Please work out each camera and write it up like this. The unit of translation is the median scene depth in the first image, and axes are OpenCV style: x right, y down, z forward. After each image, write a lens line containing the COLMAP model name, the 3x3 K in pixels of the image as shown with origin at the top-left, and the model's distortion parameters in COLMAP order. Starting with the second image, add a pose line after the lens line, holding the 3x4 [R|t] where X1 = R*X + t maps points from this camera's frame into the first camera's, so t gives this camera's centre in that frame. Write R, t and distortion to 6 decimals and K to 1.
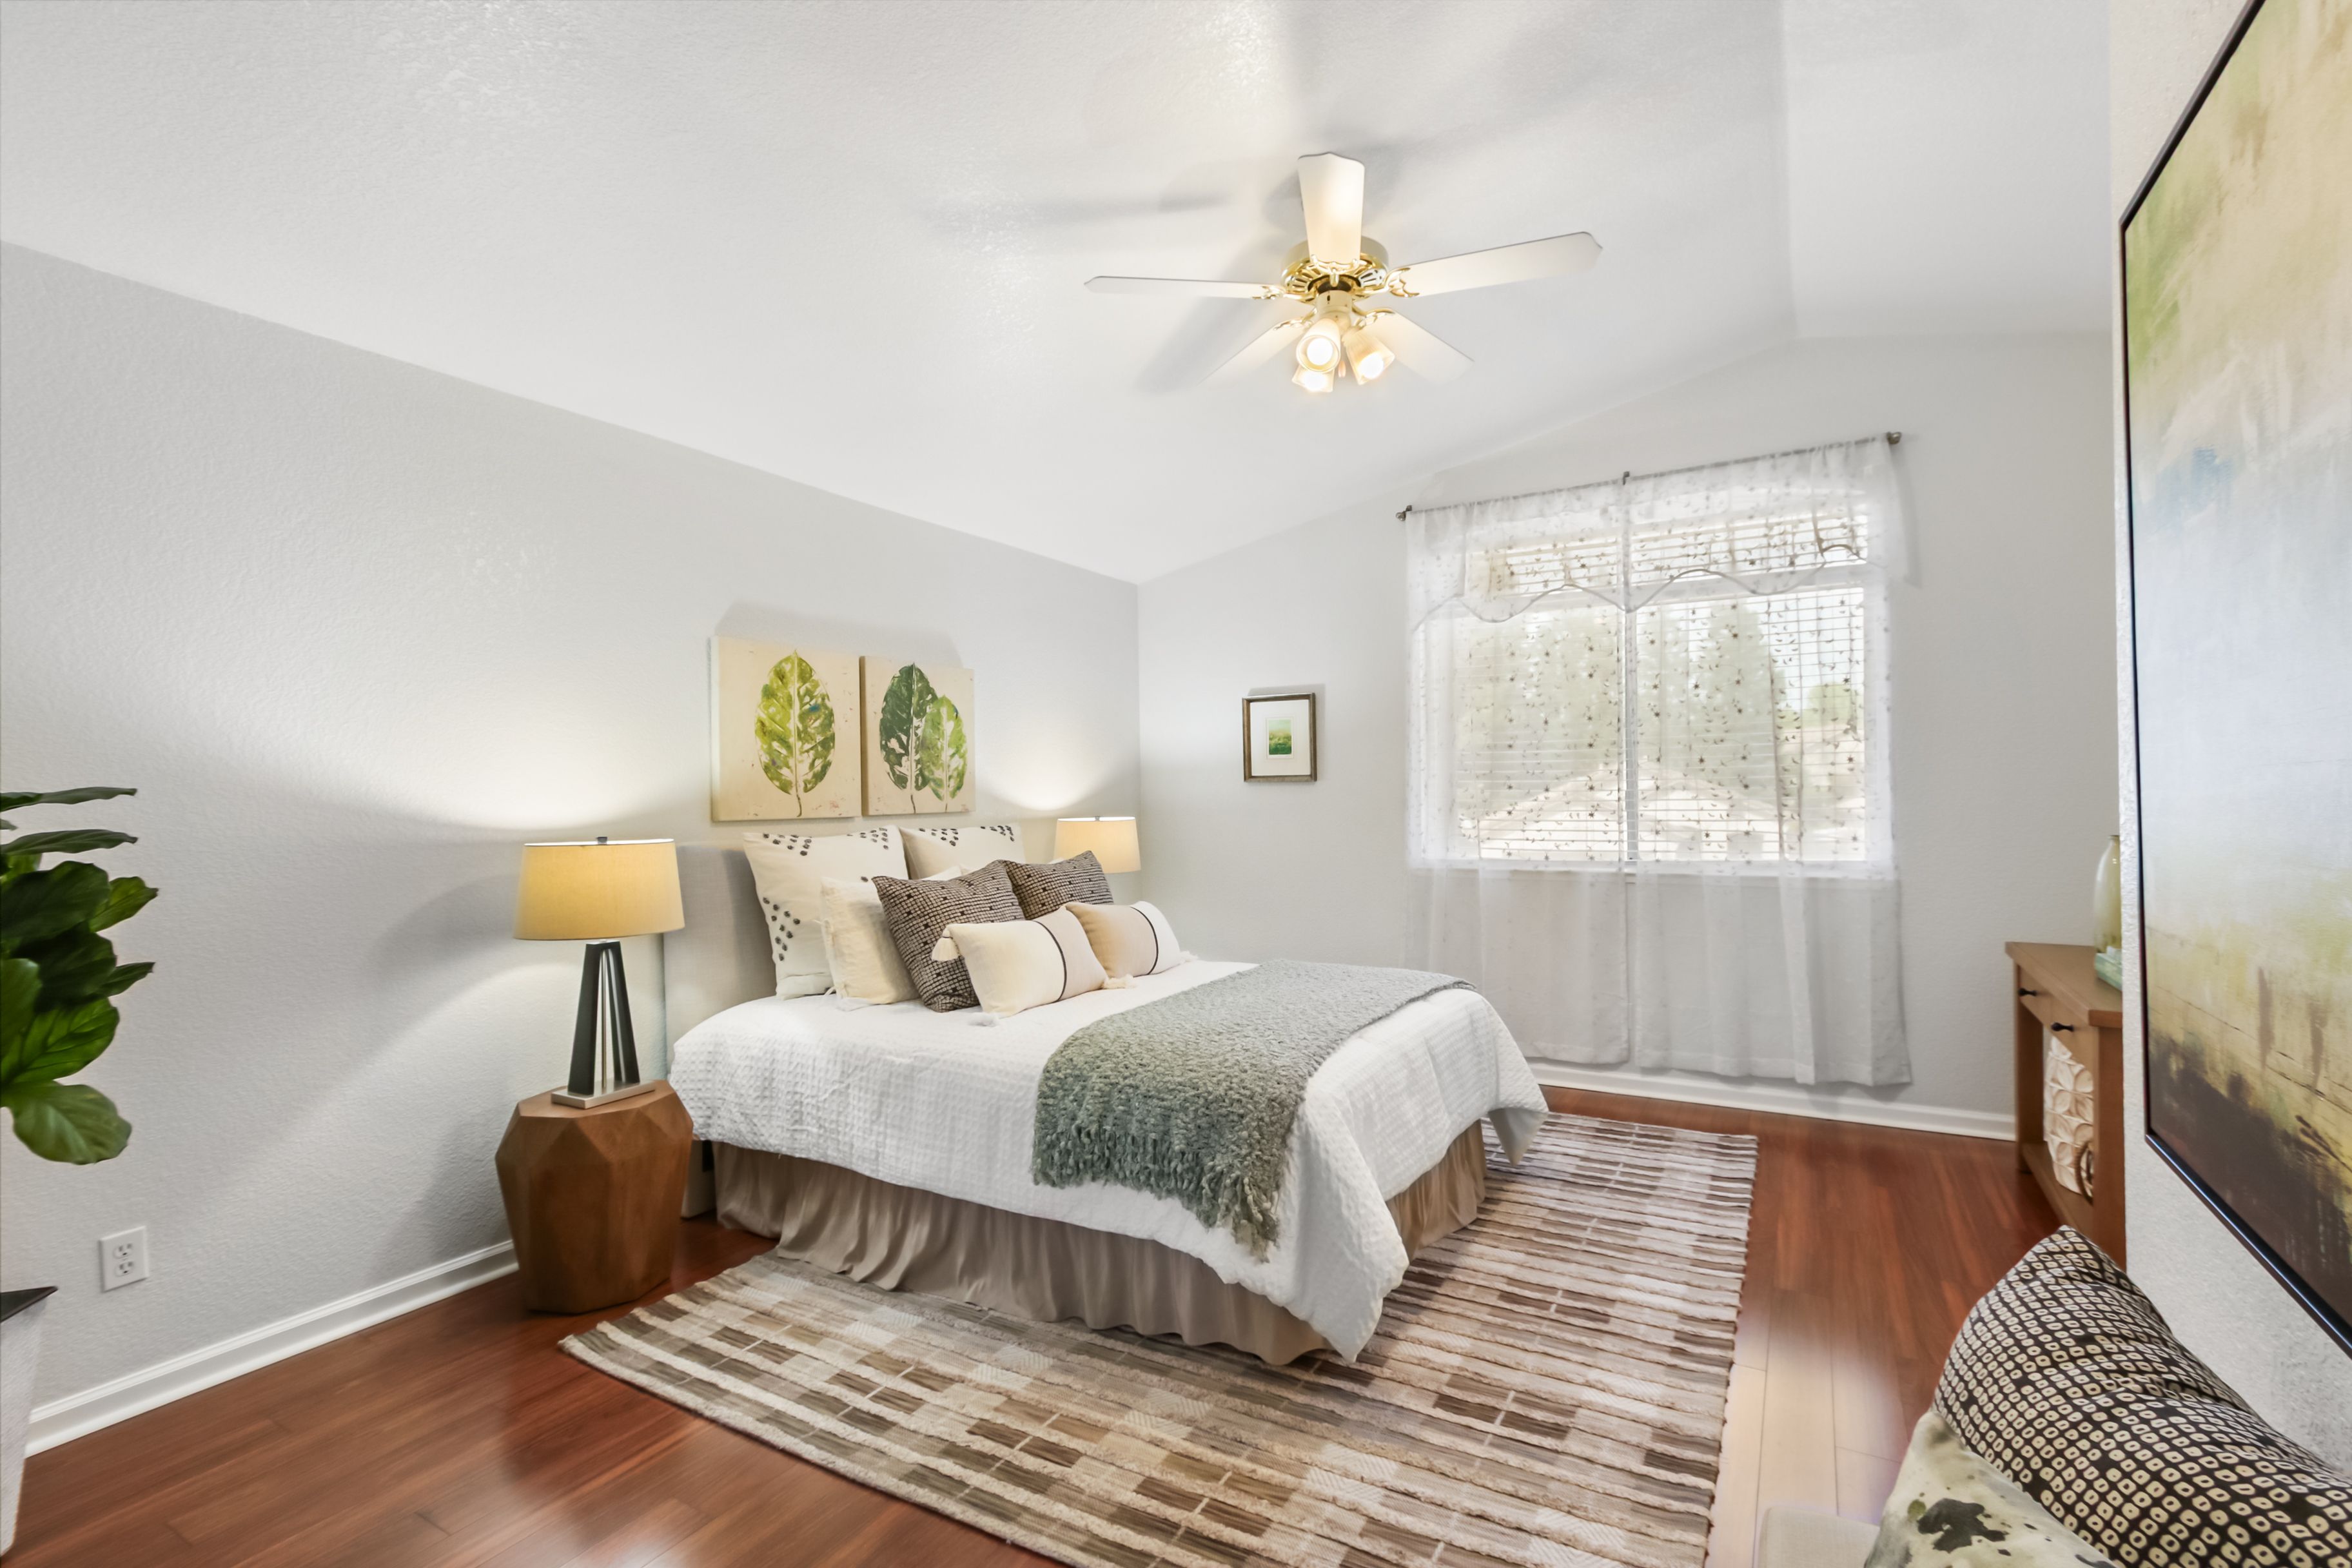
lens RADIAL K [[1097.2, 0, 1181.3], [0, 1097.2, 791.3], [0, 0, 1]] dist [-0.000043, 0.001137]
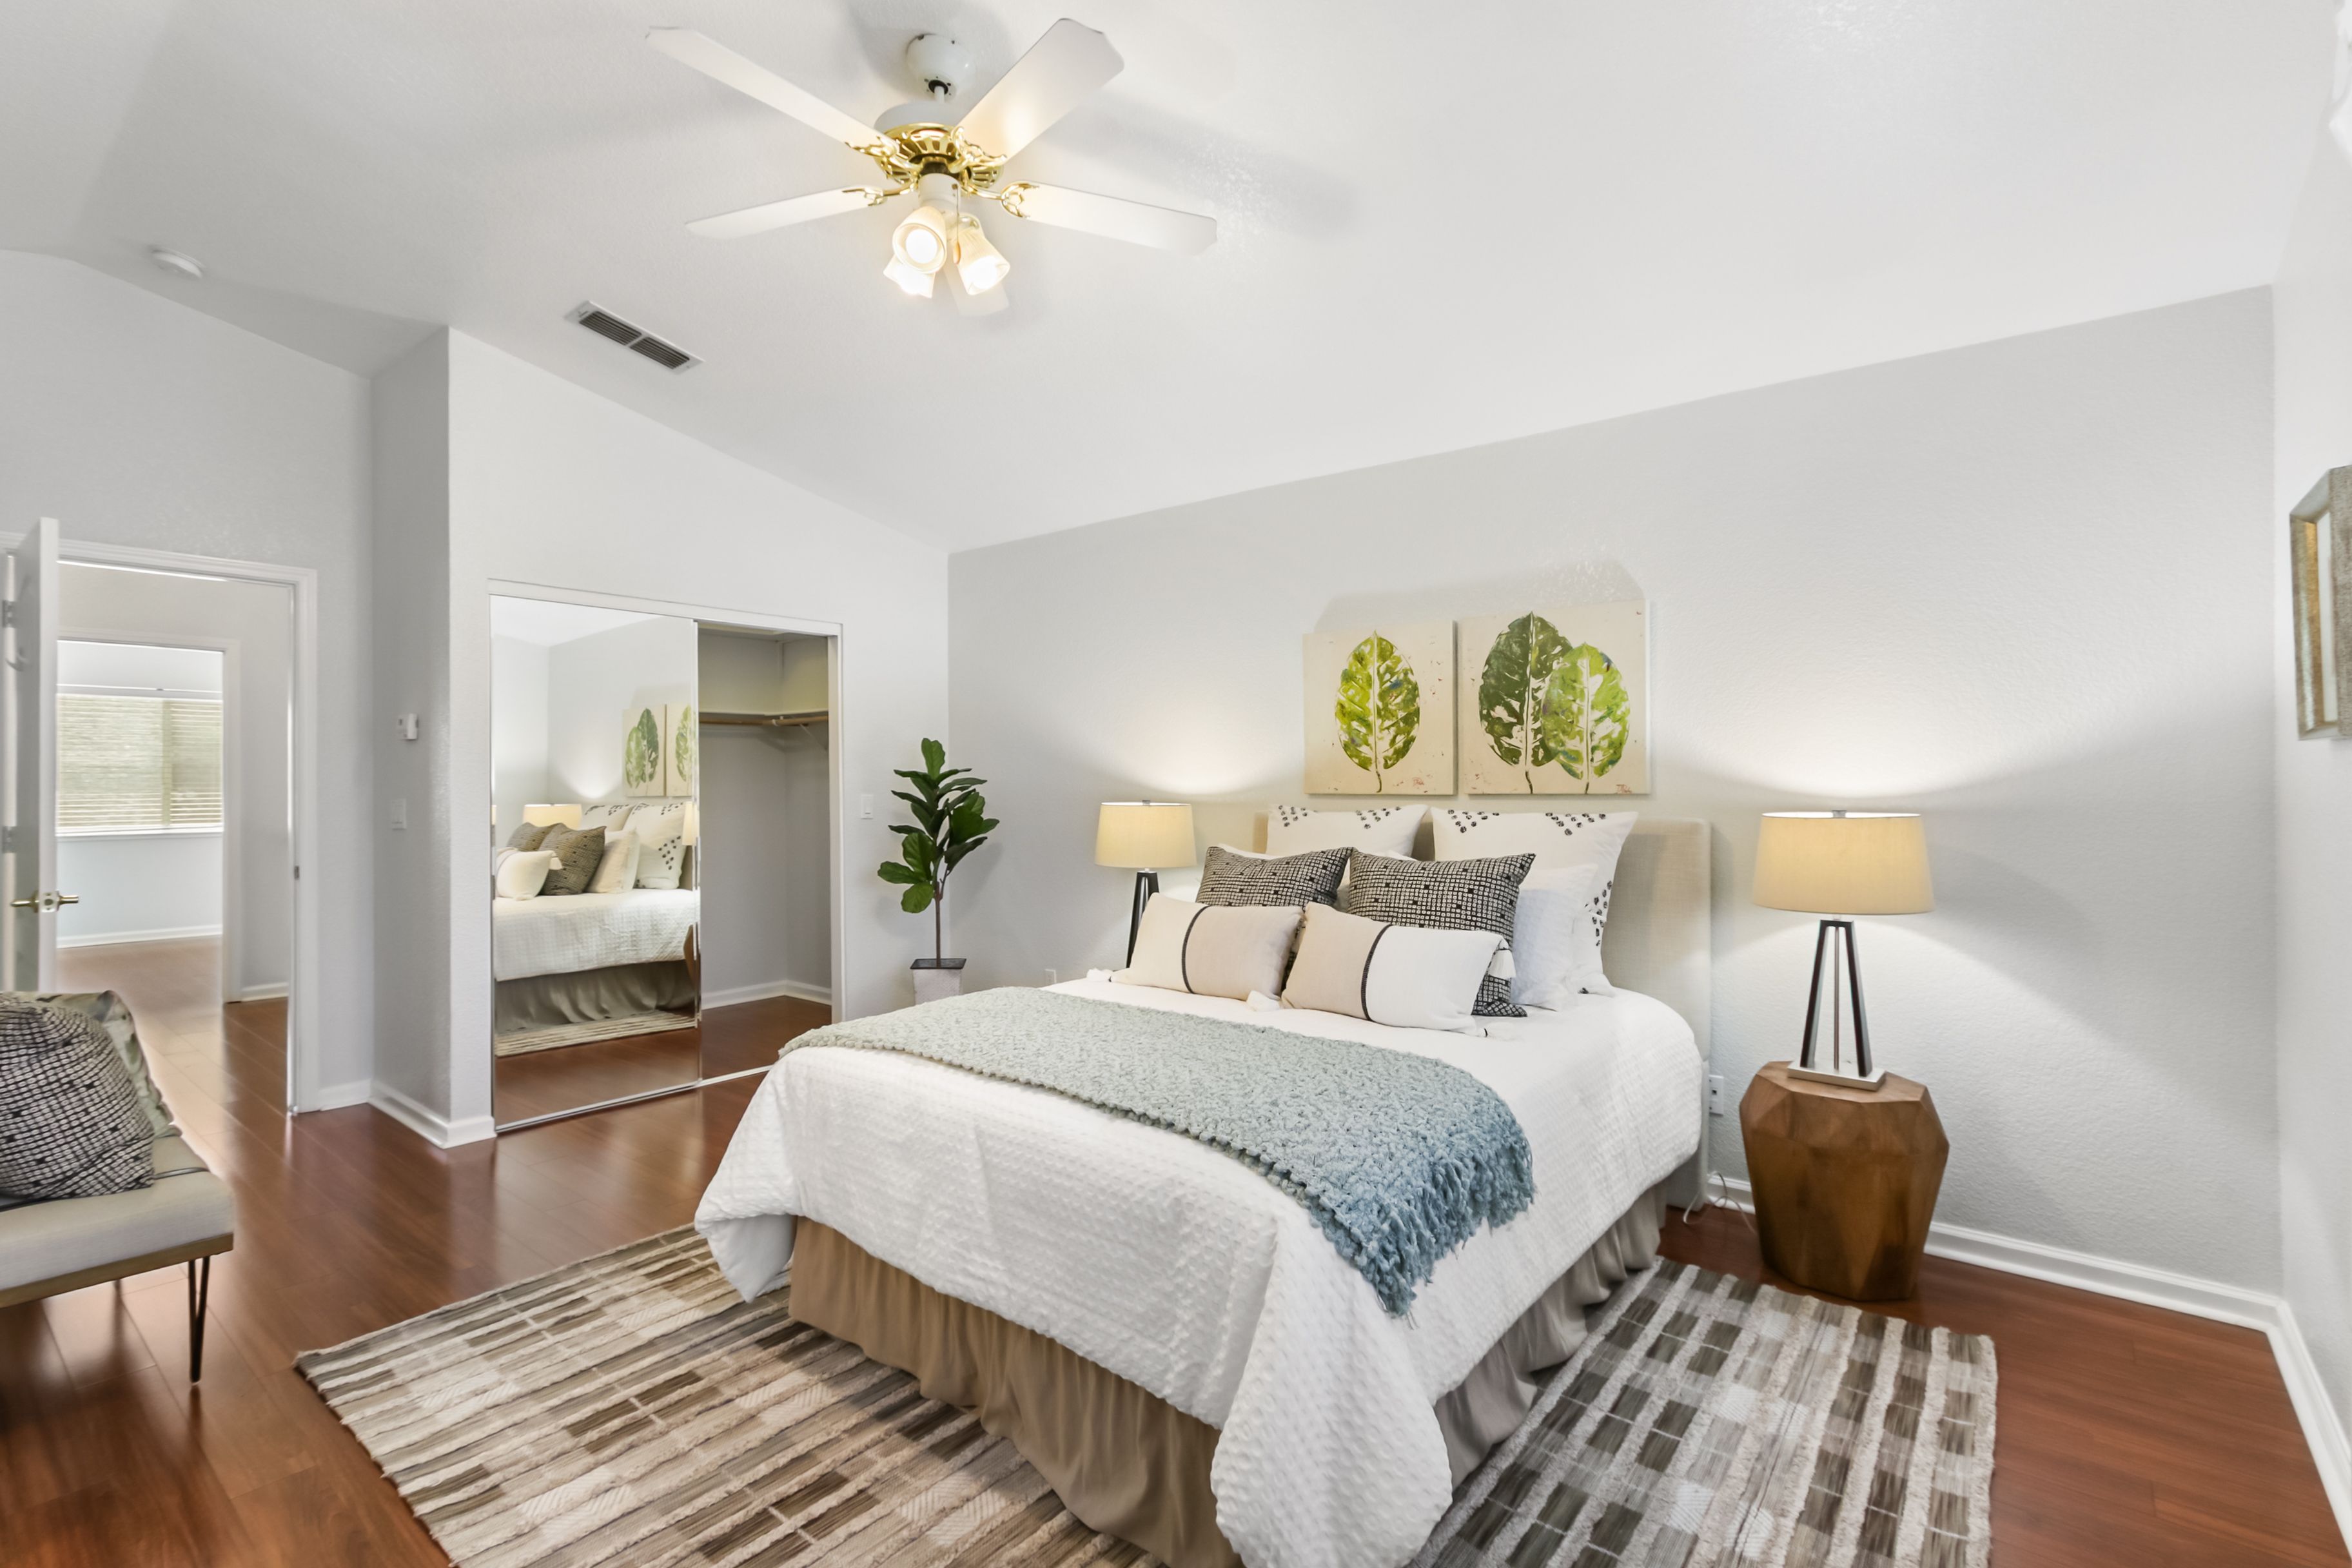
lens RADIAL K [[1097.2, 0, 1160.4], [0, 1097.2, 780.4], [0, 0, 1]] dist [-0.000043, 0.001137]
pose [[-0.184386, 0.019475, -0.982661, 0.673718], [0.009674, 0.999791, 0.017999, -0.008167], [0.982806, -0.006187, -0.184536, 0.948602]]
